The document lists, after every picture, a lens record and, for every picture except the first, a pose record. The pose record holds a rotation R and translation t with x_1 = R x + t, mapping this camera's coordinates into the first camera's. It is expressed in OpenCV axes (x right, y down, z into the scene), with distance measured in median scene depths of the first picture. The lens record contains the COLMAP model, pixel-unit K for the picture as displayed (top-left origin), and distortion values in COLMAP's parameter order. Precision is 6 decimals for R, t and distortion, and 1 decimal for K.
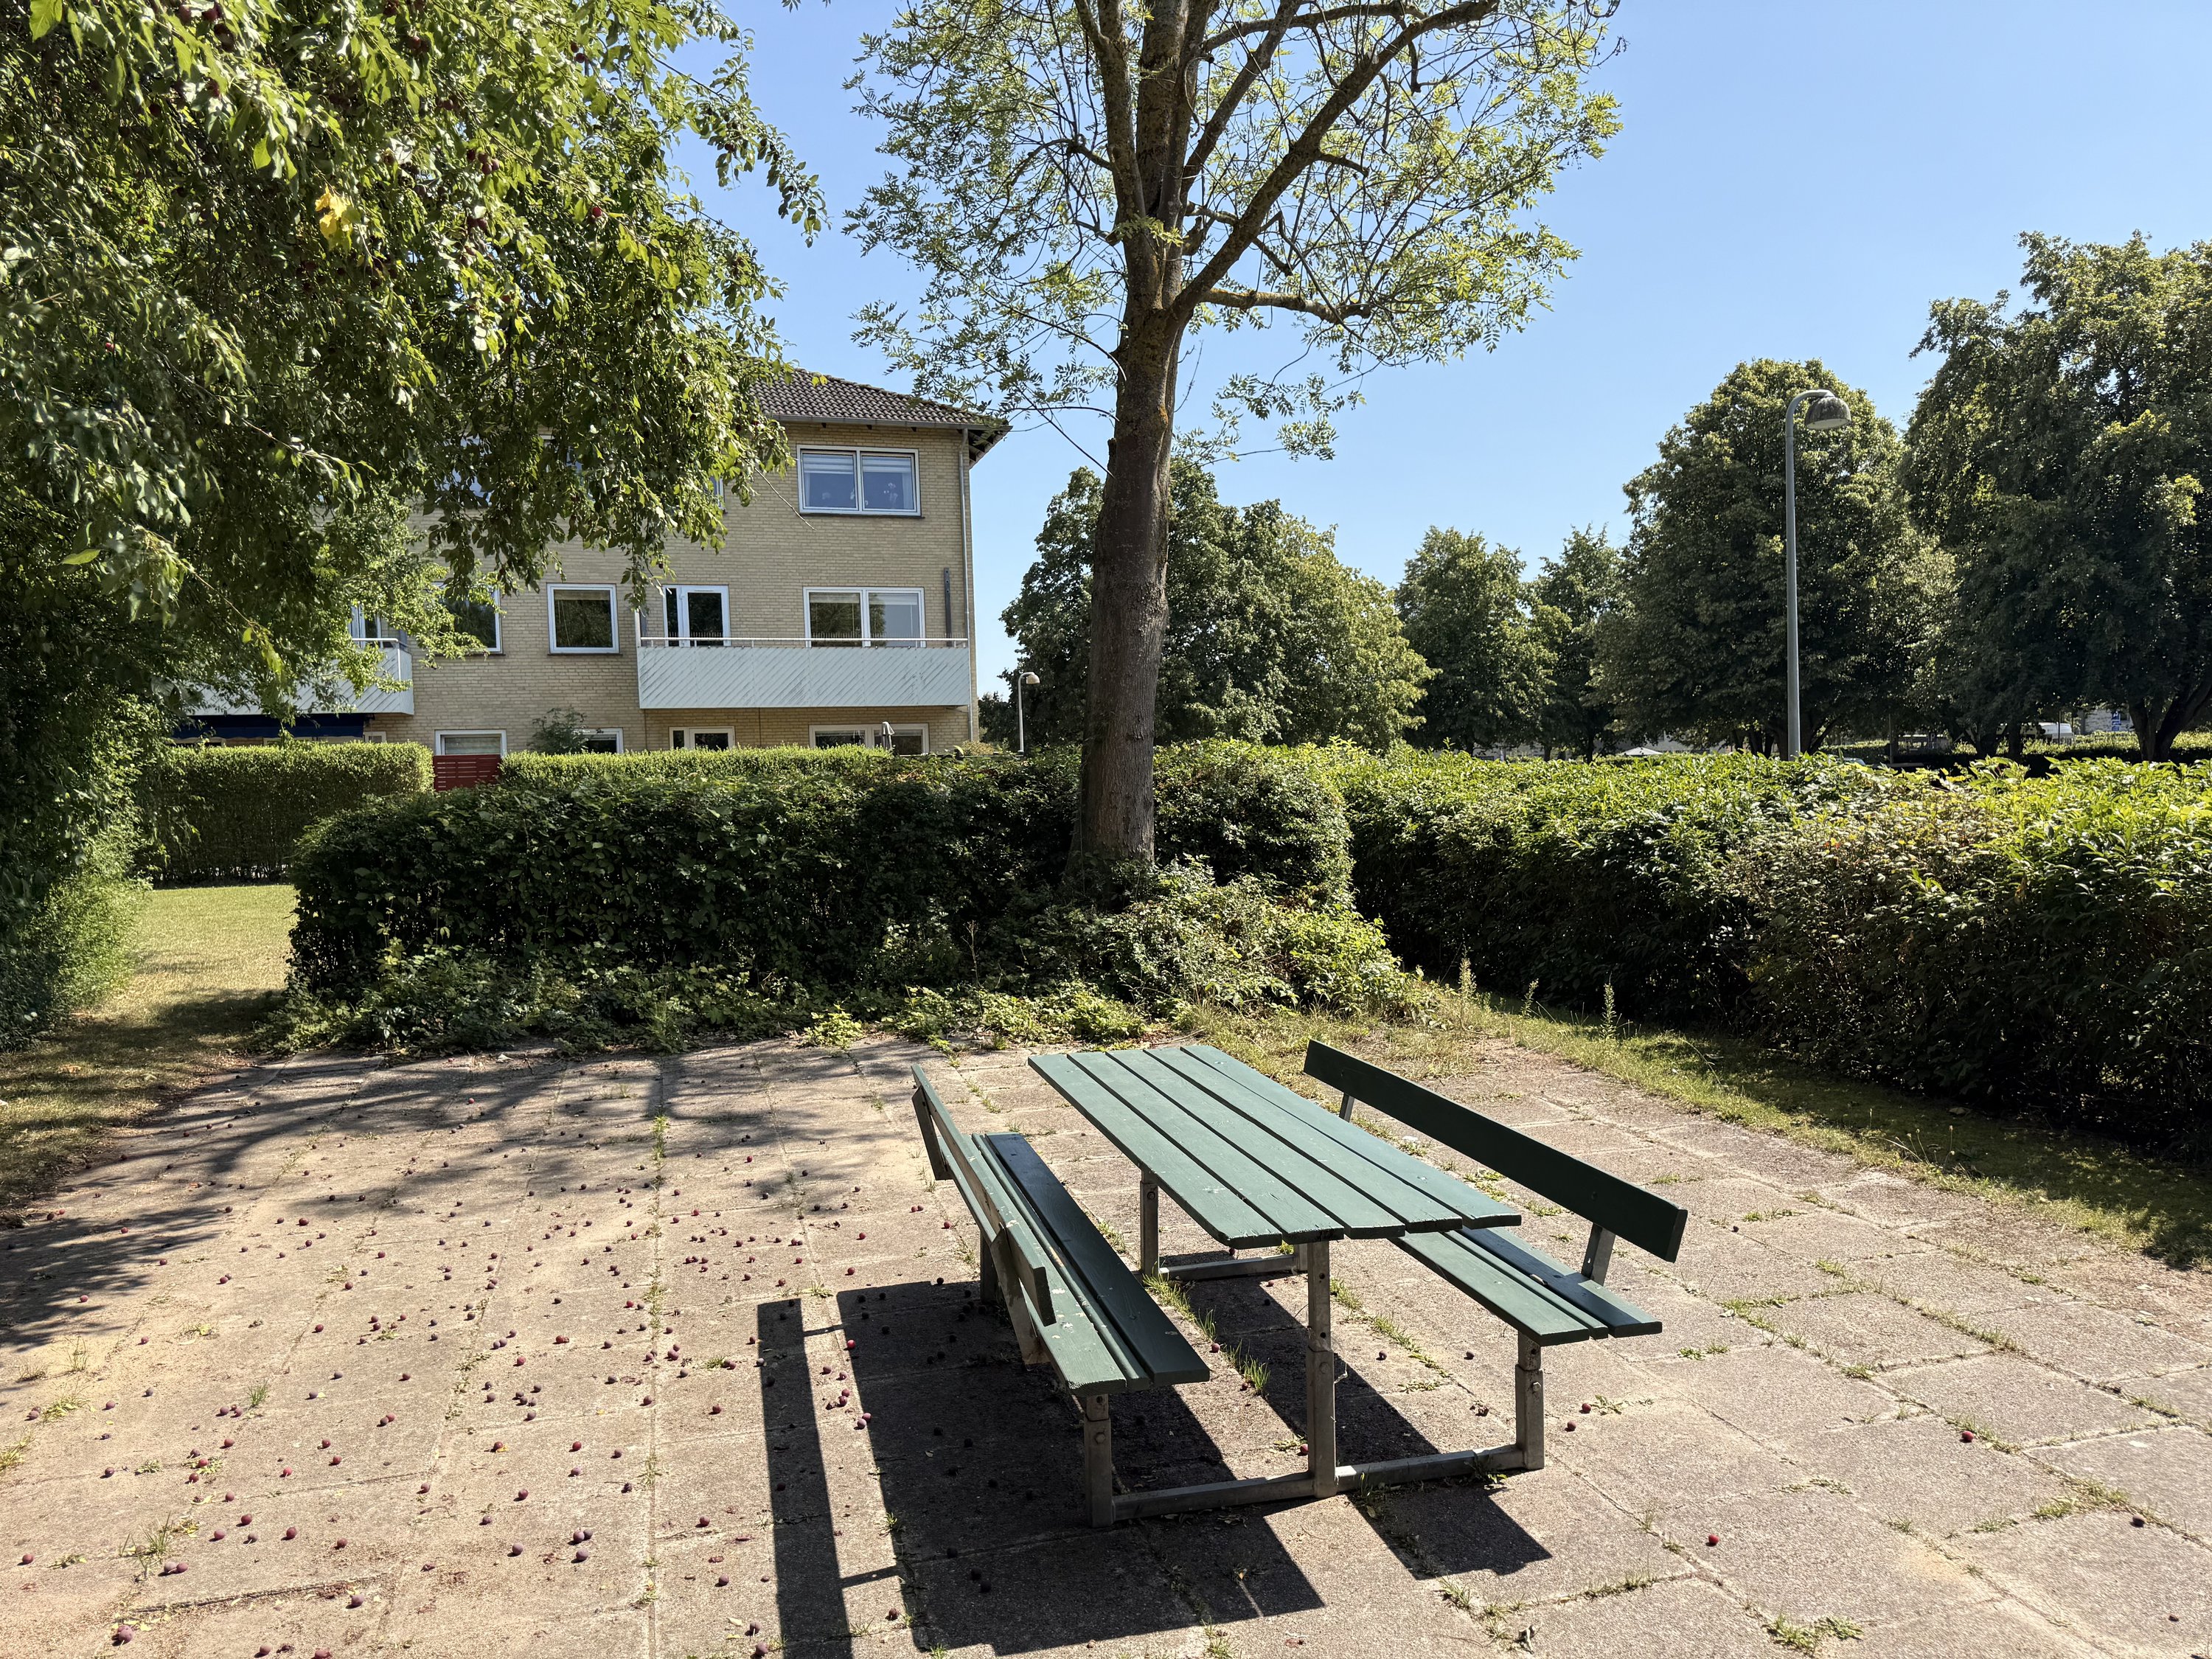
lens RADIAL K [[1547.0, 0, 1108.1], [0, 1547.0, 838.6], [0, 0, 1]] dist [0.159782, -0.288983]
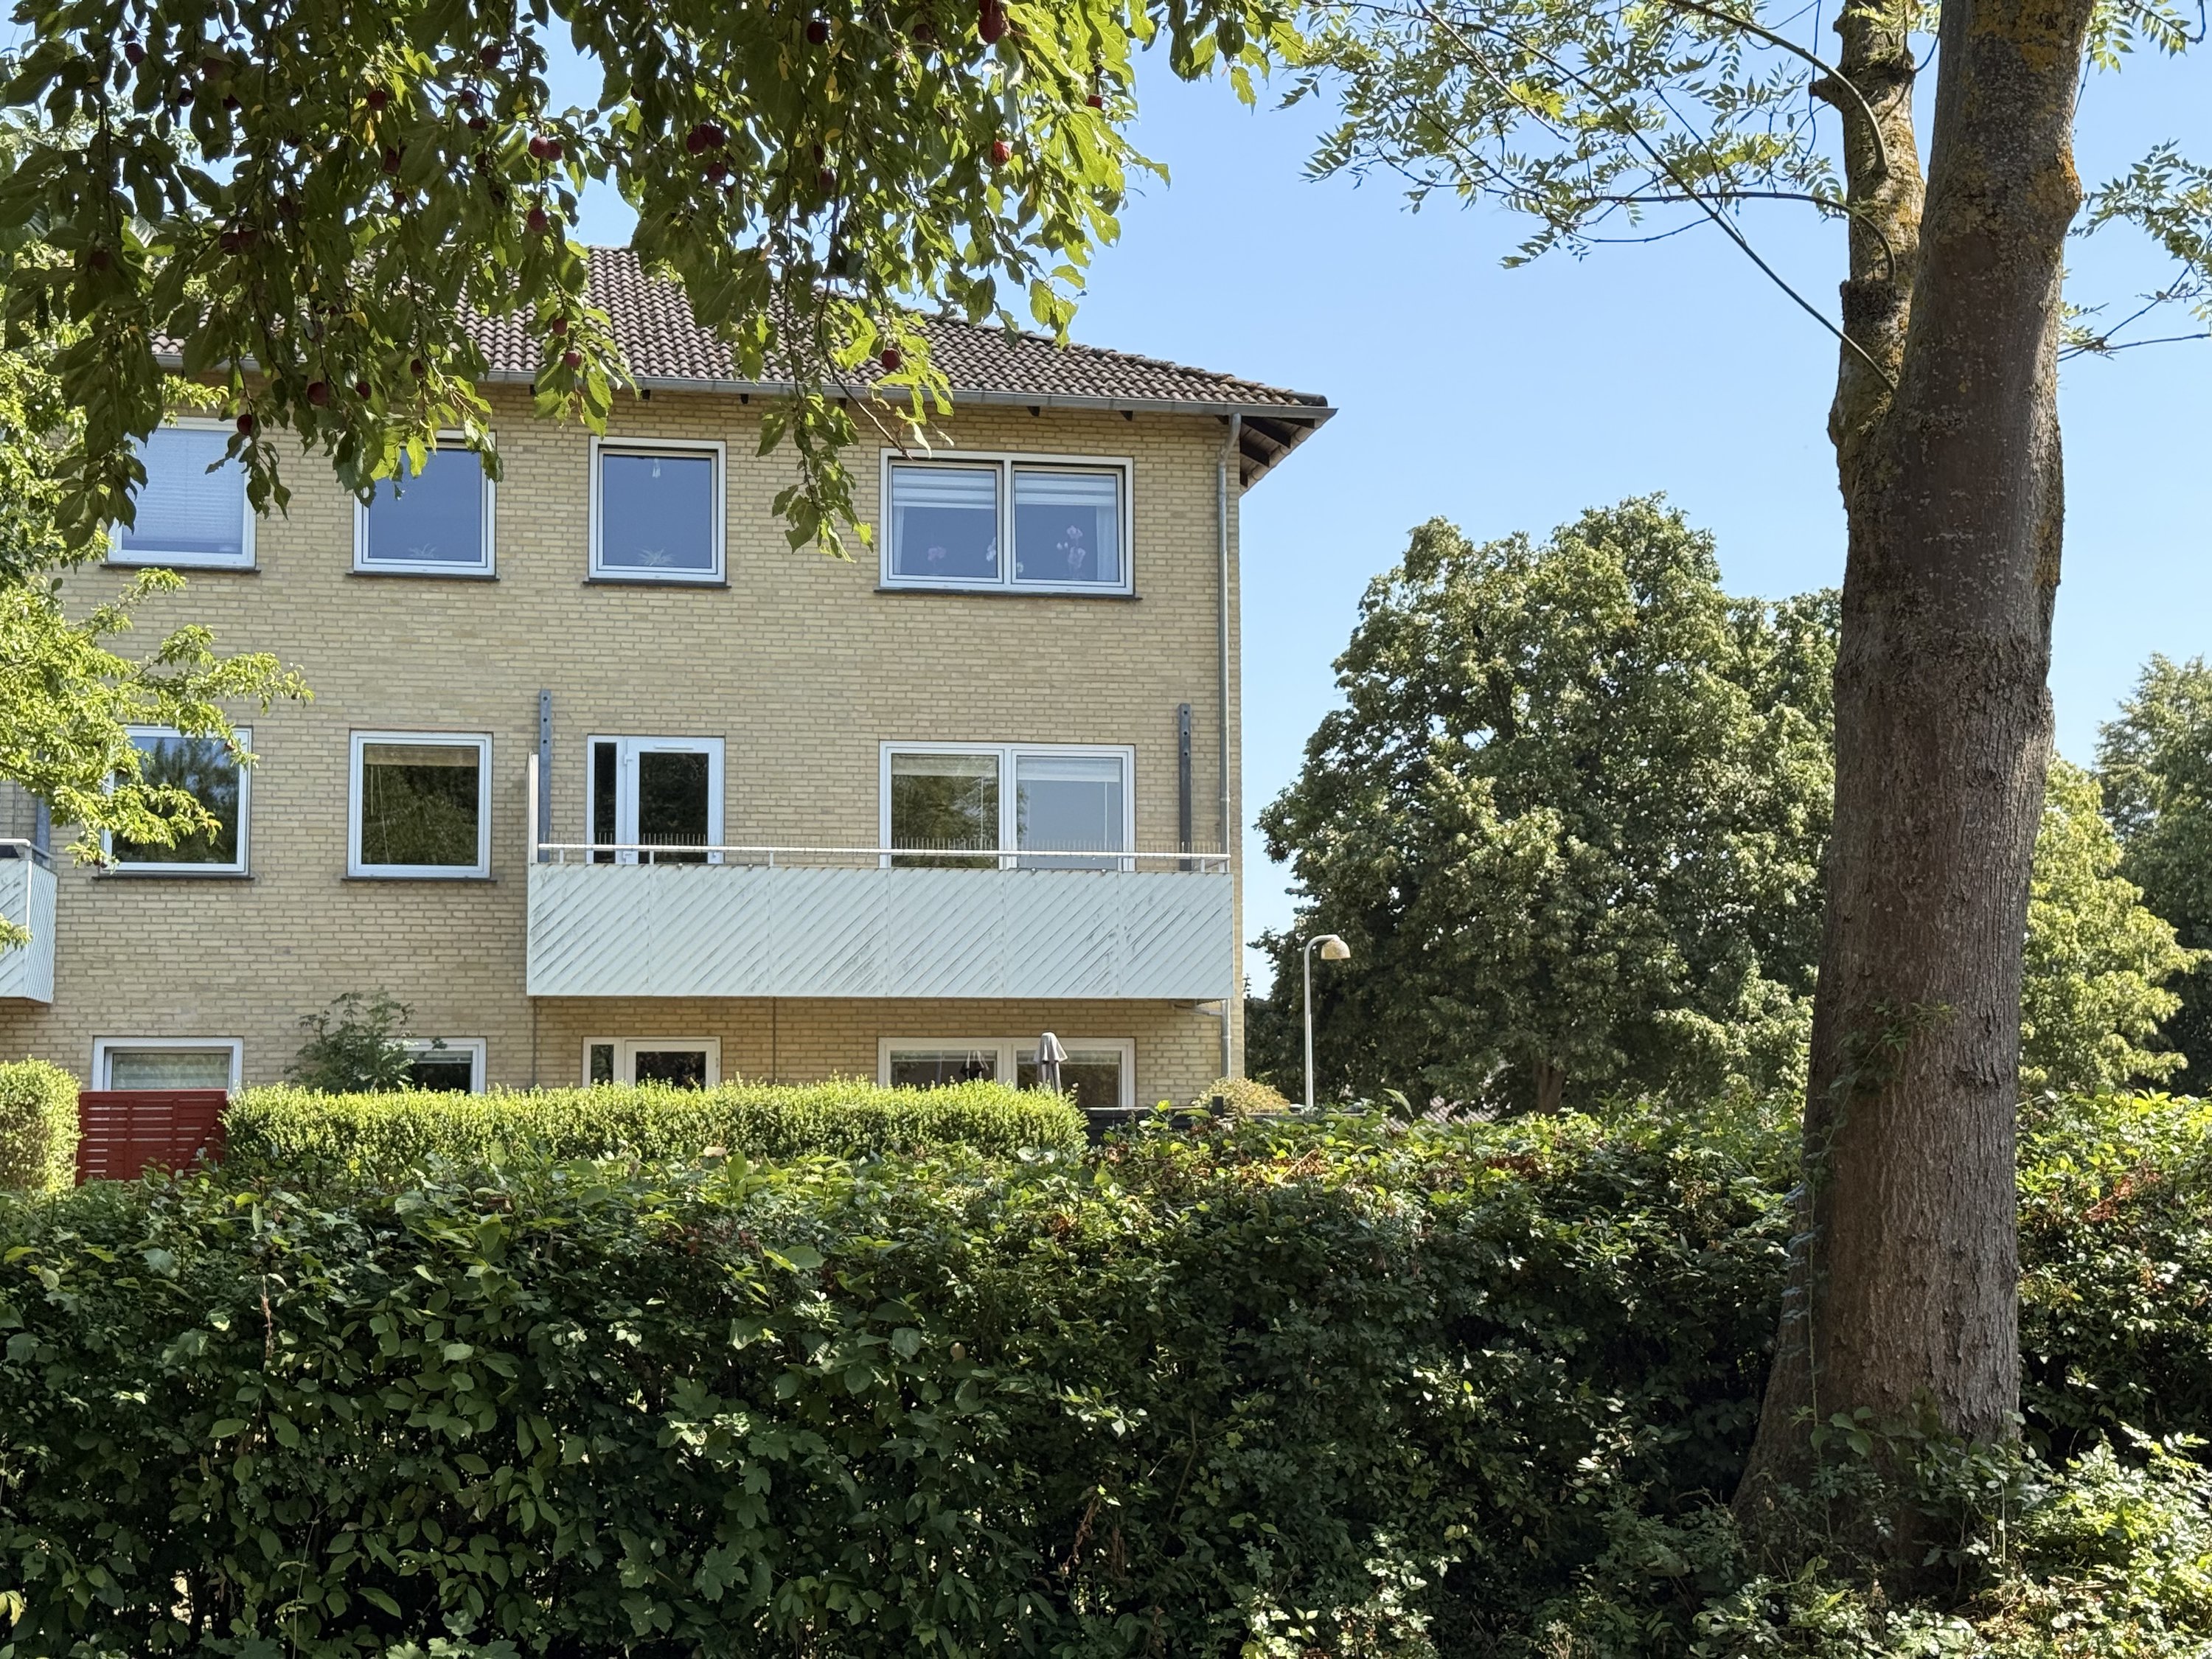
lens RADIAL K [[3096.6, 0, 1112.0], [0, 3096.6, 825.7], [0, 0, 1]] dist [0.119180, -0.004466]
pose [[0.995236, 0.014776, -0.096373, -0.035965], [-0.028636, 0.989153, -0.144067, -0.005105], [0.093199, 0.146140, 0.984864, 0.096523]]
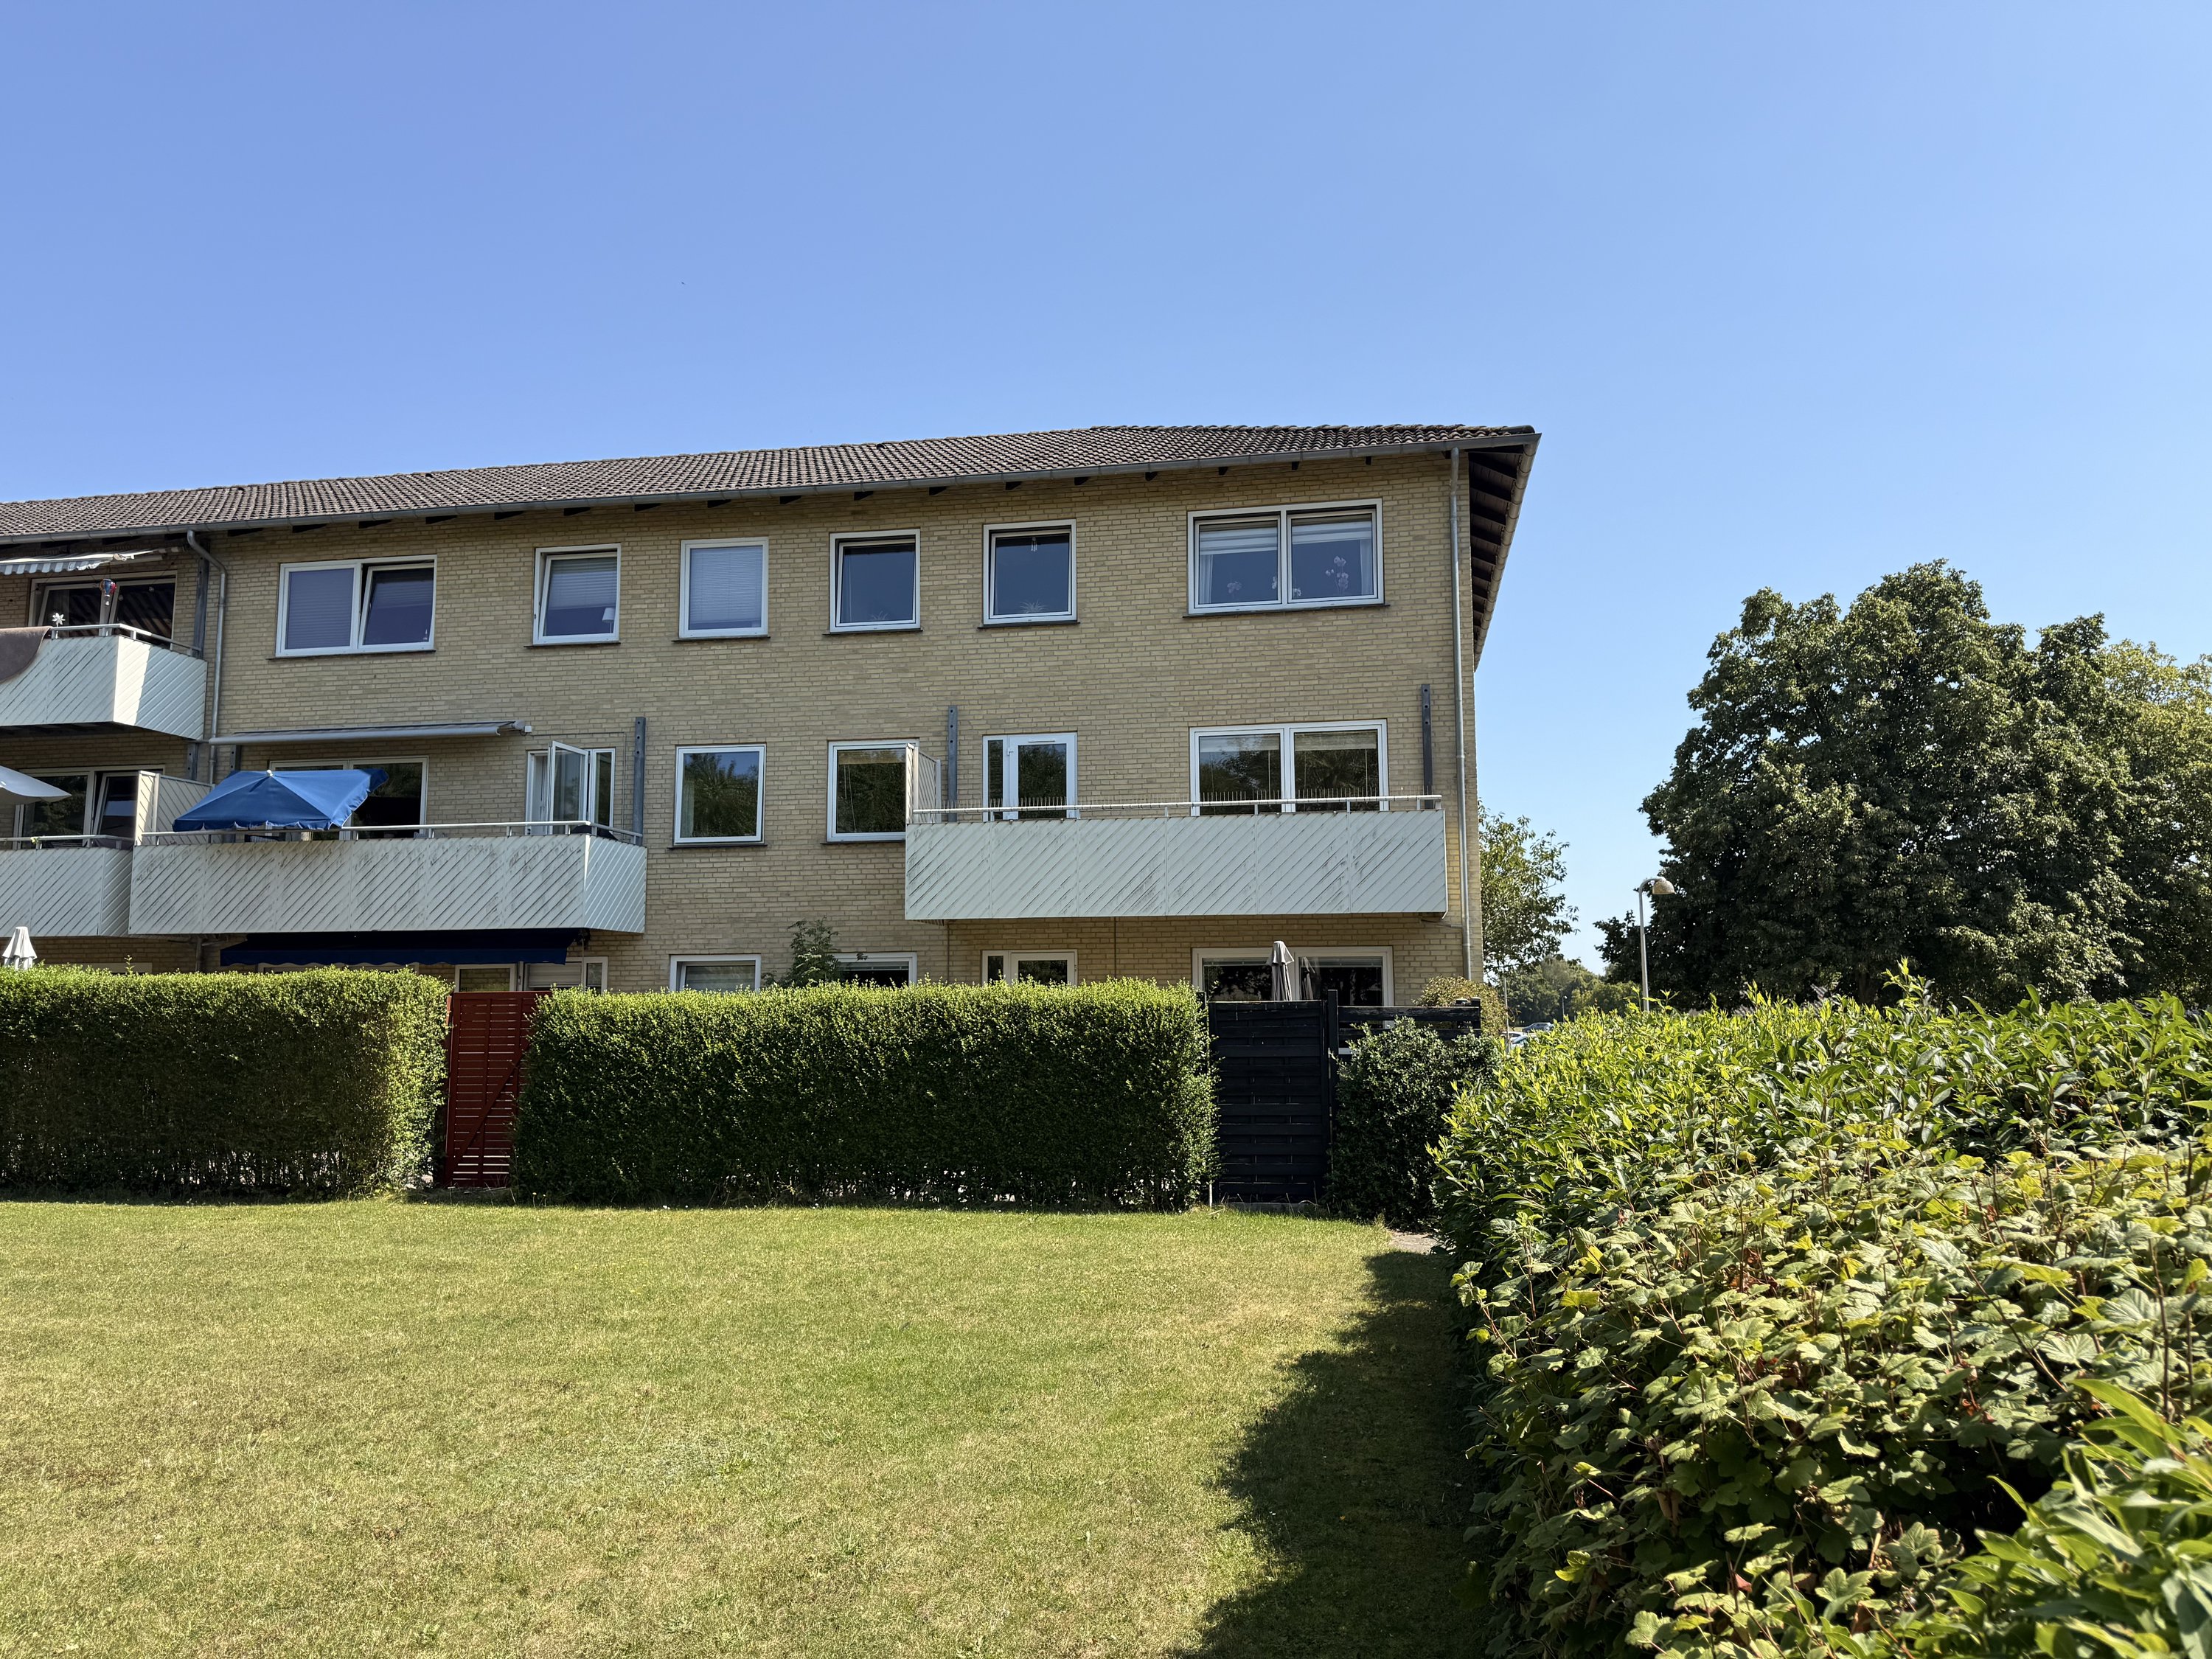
lens RADIAL K [[1552.3, 0, 1106.0], [0, 1552.3, 829.5], [0, 0, 1]] dist [0.078188, -0.114450]
pose [[0.894857, -0.030012, -0.445344, 0.049018], [-0.041260, 0.987903, -0.149483, -0.025950], [0.444443, 0.152140, 0.882793, 0.429761]]
